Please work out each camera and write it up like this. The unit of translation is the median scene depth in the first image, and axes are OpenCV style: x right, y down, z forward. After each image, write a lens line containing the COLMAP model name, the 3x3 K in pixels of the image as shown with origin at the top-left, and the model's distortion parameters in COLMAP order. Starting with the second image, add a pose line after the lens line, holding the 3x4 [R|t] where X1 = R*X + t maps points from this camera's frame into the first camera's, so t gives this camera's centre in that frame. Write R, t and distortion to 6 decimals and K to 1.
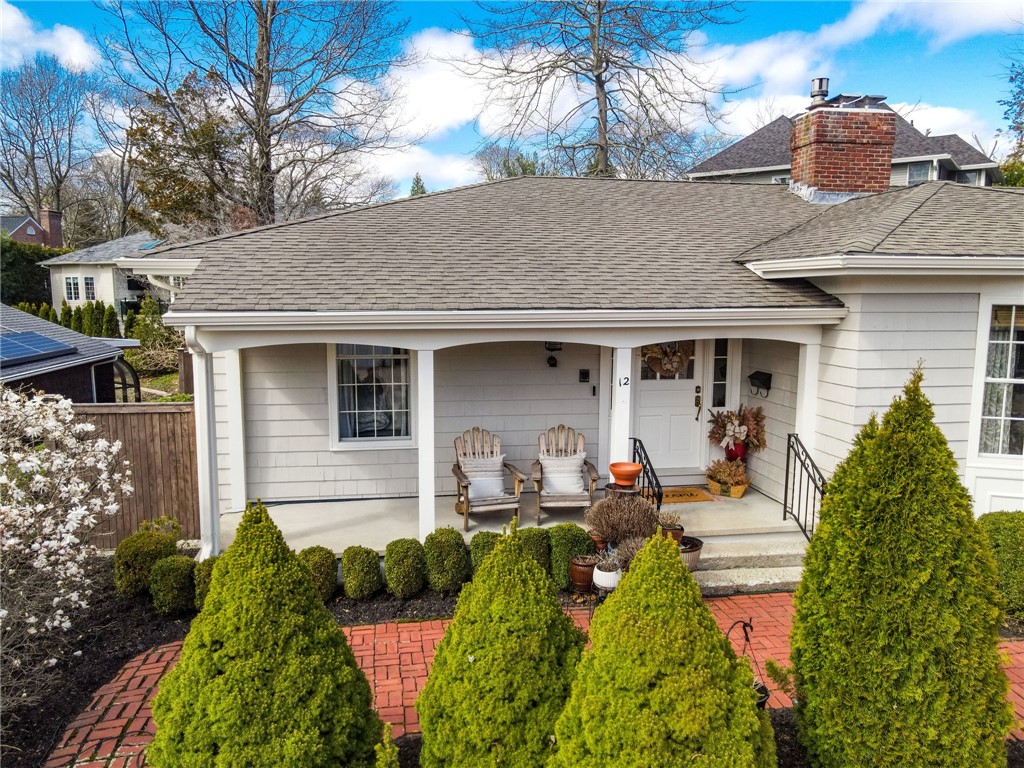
lens RADIAL K [[748.6, 0, 514.5], [0, 748.6, 385.1], [0, 0, 1]] dist [0.024253, -0.000317]
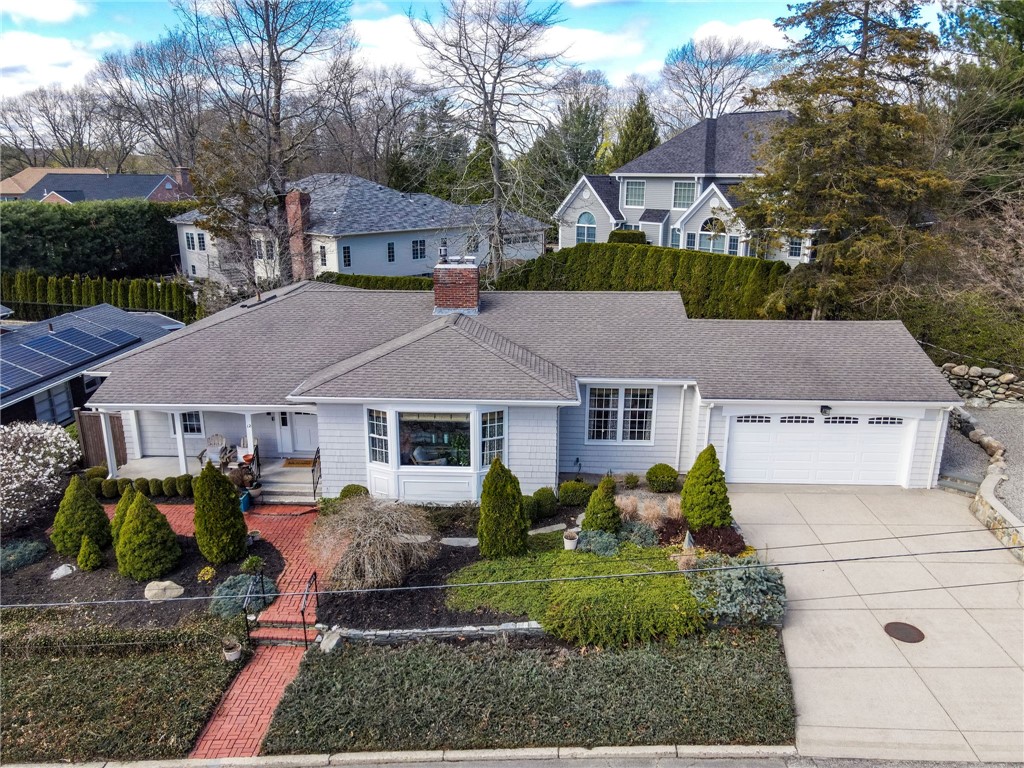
lens RADIAL K [[748.6, 0, 508.5], [0, 748.6, 387.1], [0, 0, 1]] dist [0.024253, -0.000317]
pose [[0.978161, 0.056349, -0.200065, 1.518819], [-0.024610, 0.987177, 0.157718, -0.564298], [0.206387, -0.149350, 0.967005, -1.342372]]
